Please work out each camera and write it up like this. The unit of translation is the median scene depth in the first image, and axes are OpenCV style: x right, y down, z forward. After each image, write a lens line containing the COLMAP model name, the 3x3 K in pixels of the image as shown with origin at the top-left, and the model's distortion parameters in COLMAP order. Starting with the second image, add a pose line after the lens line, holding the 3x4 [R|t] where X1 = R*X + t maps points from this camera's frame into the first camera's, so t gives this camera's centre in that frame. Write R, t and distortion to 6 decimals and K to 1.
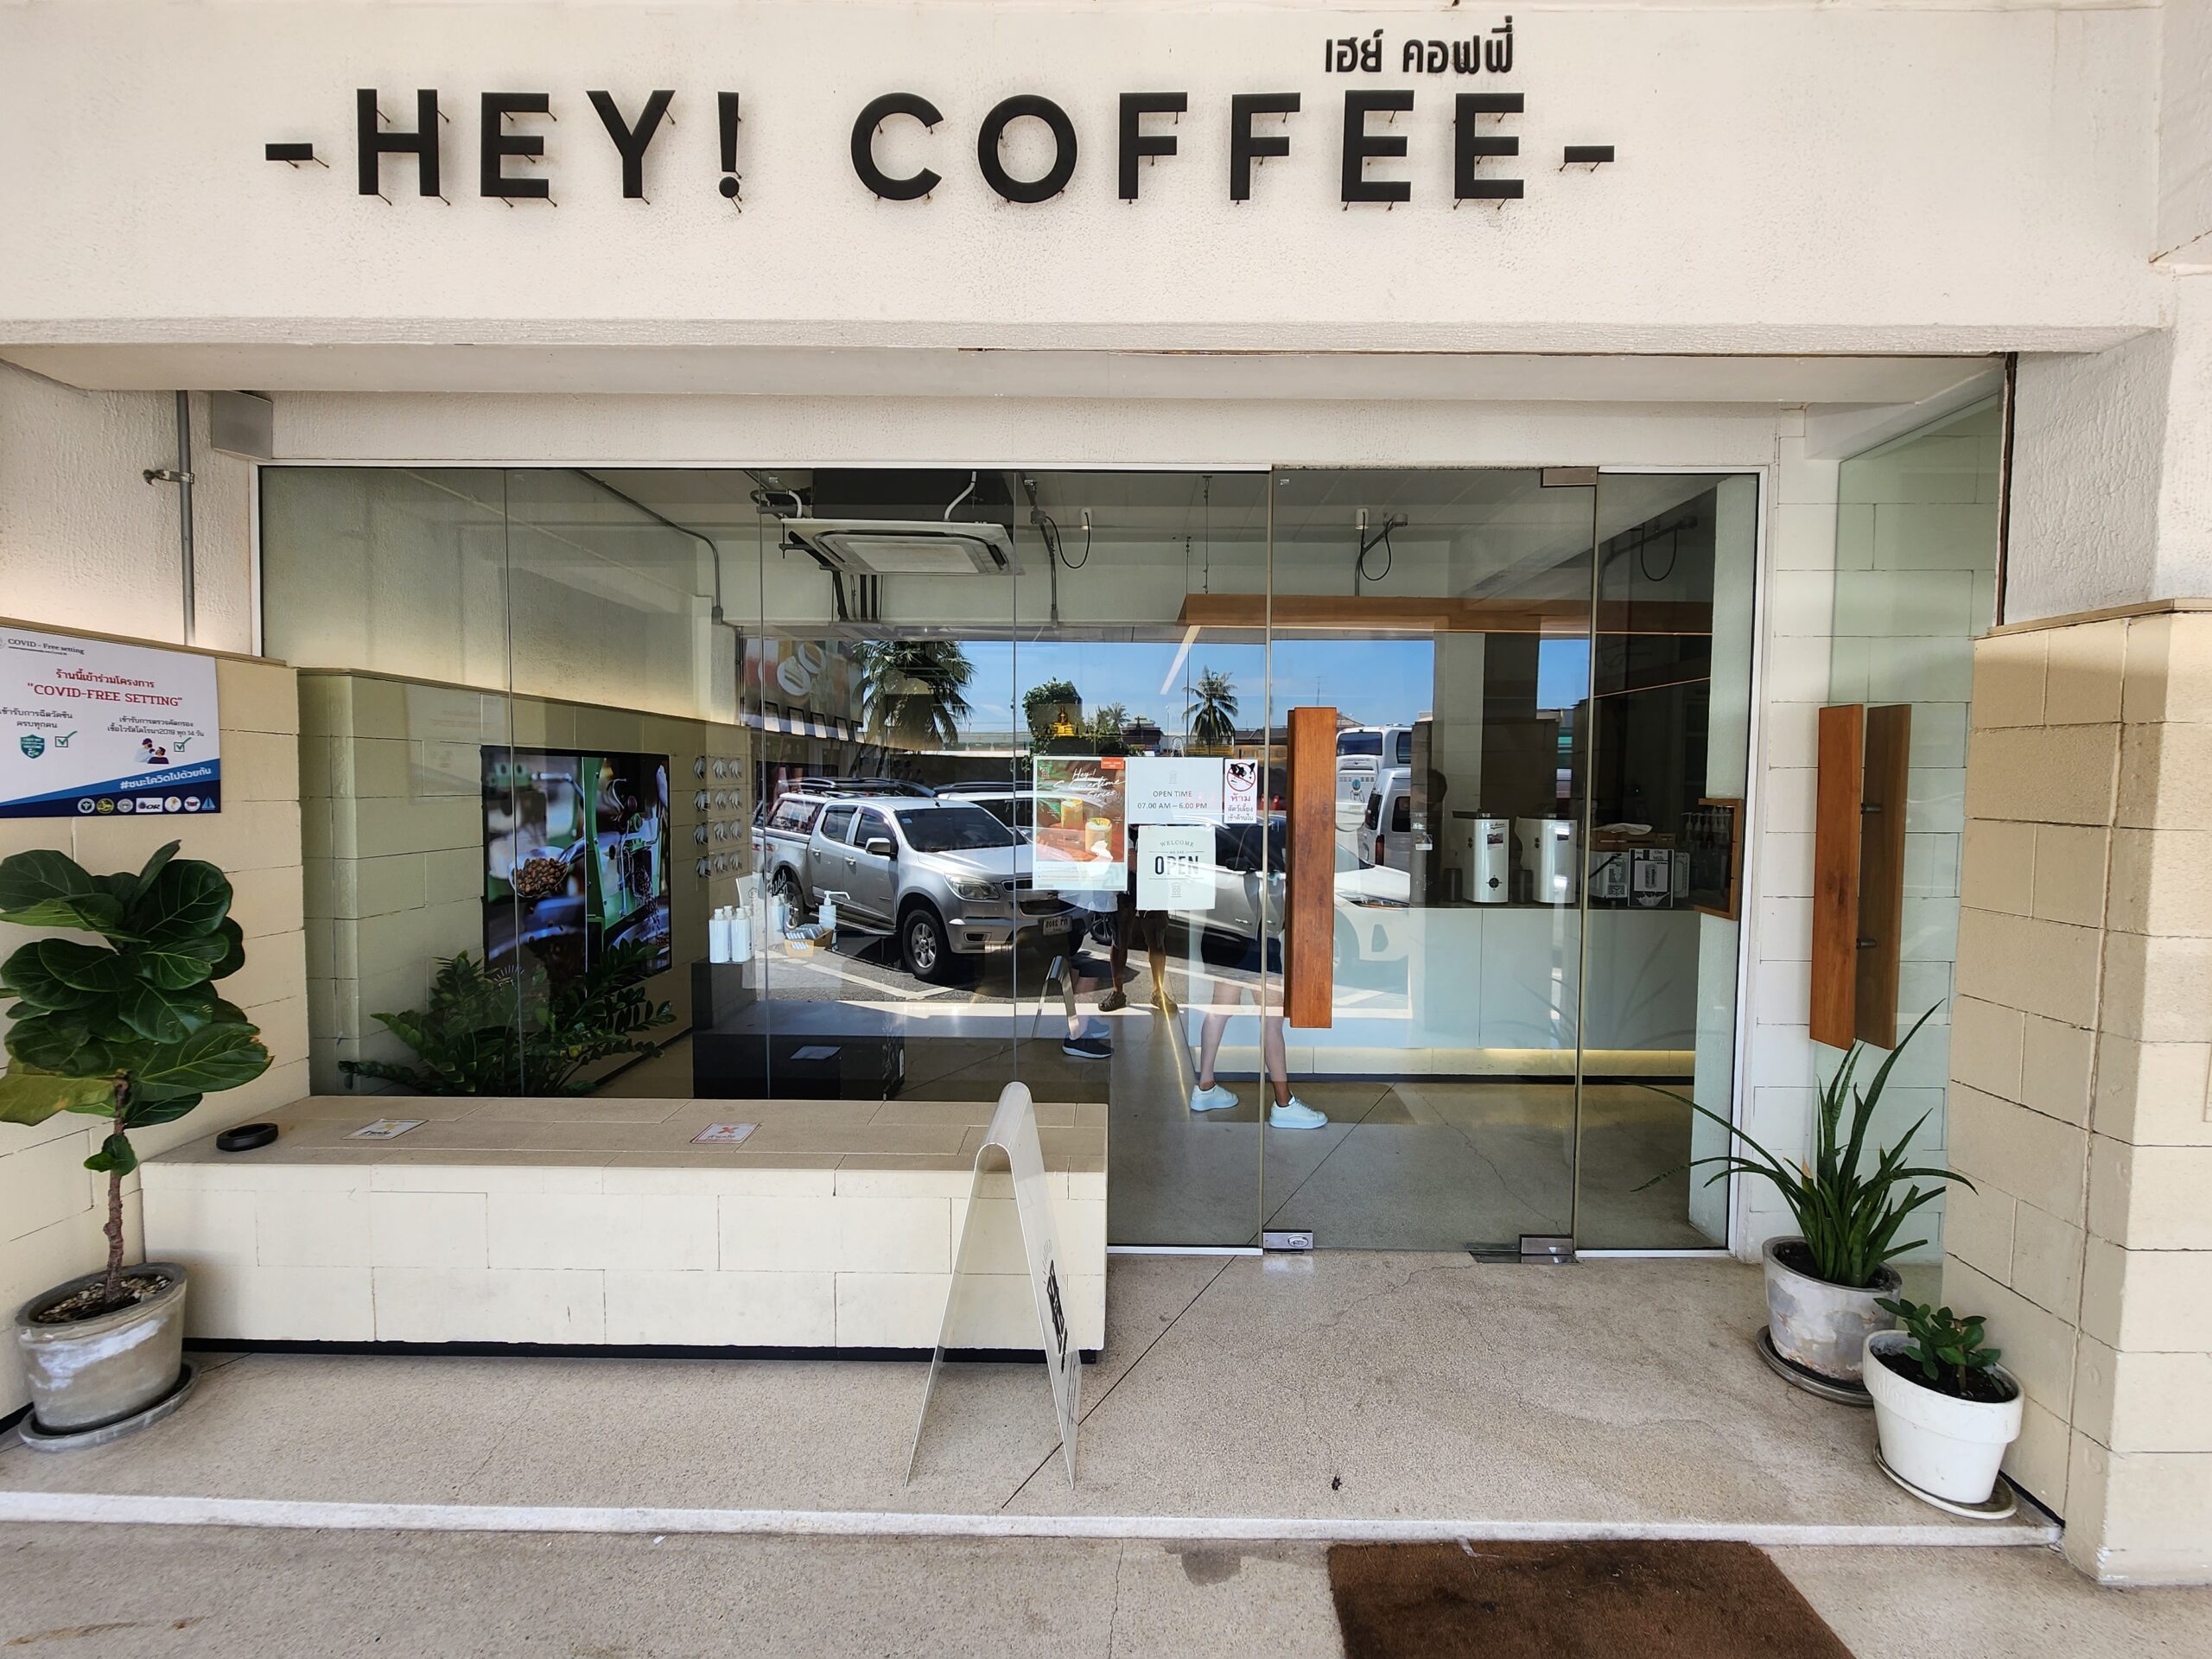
lens RADIAL K [[898.6, 0, 1108.6], [0, 898.6, 824.2], [0, 0, 1]] dist [-0.000270, -0.001372]
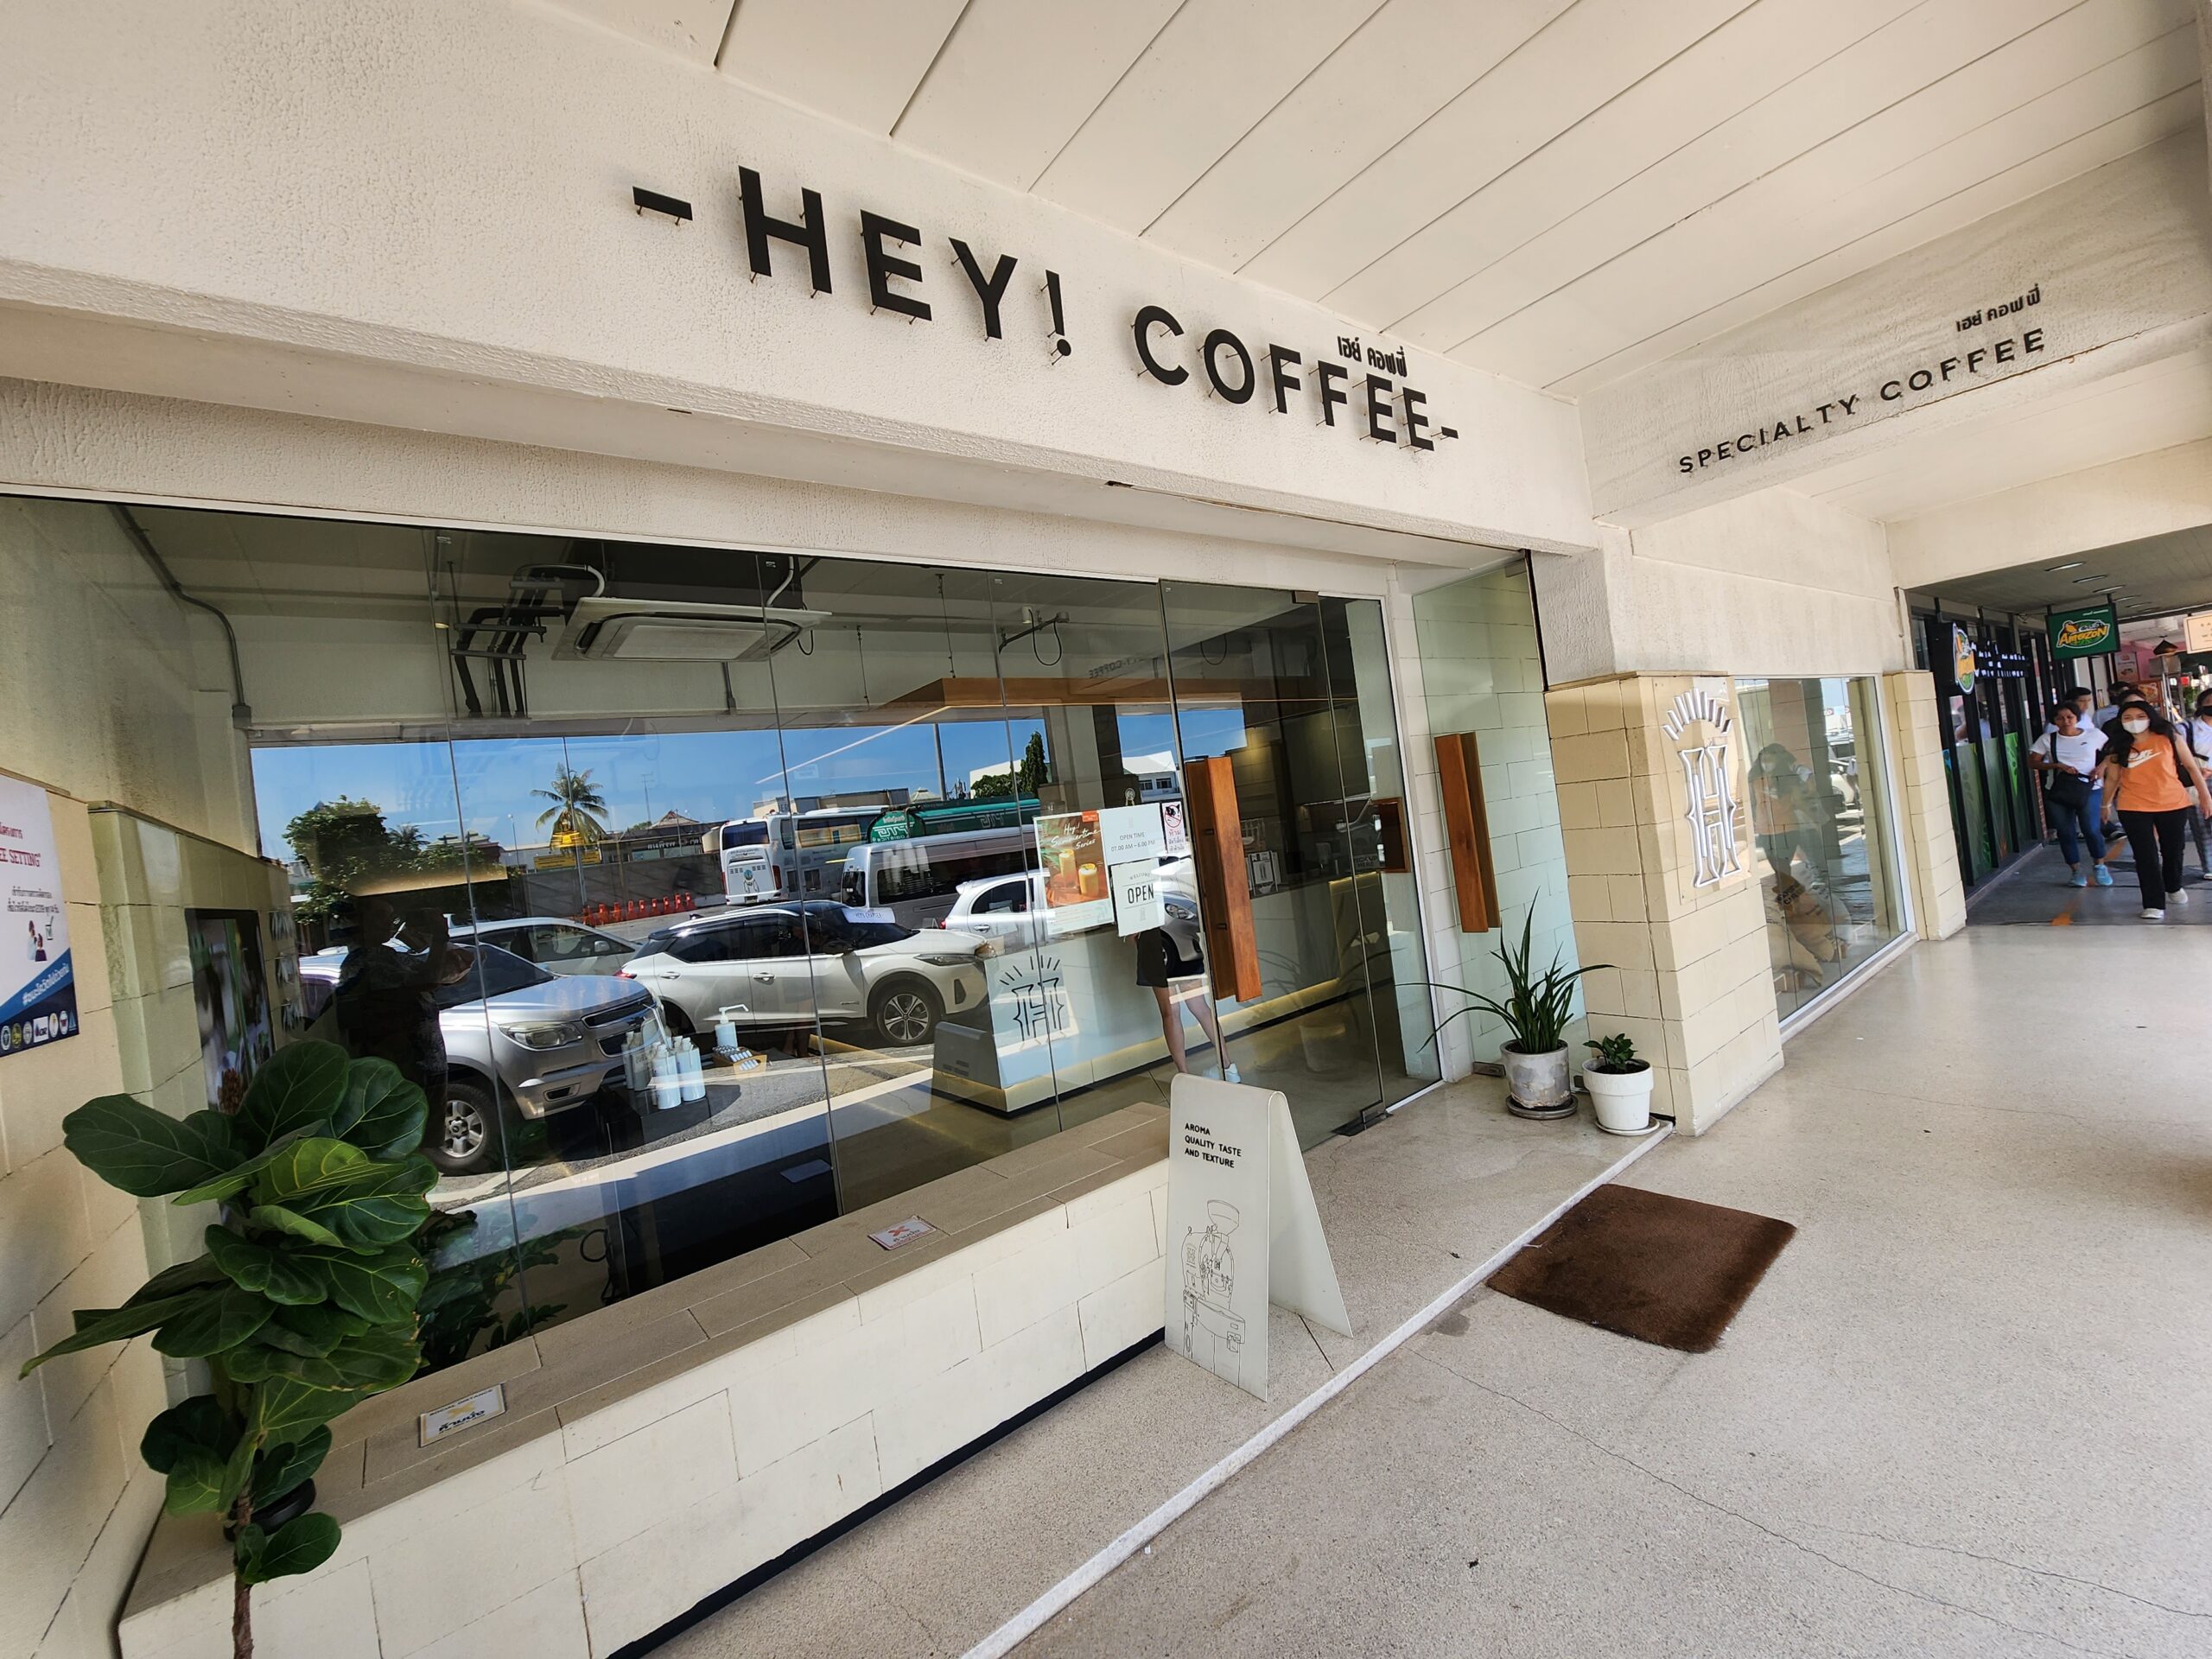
lens RADIAL K [[898.6, 0, 1111.5], [0, 898.6, 825.7], [0, 0, 1]] dist [-0.000270, -0.001372]
pose [[0.779597, -0.113139, 0.615978, -1.076066], [0.167920, 0.985296, -0.031550, -0.020752], [-0.603351, 0.128031, 0.787131, 0.078994]]
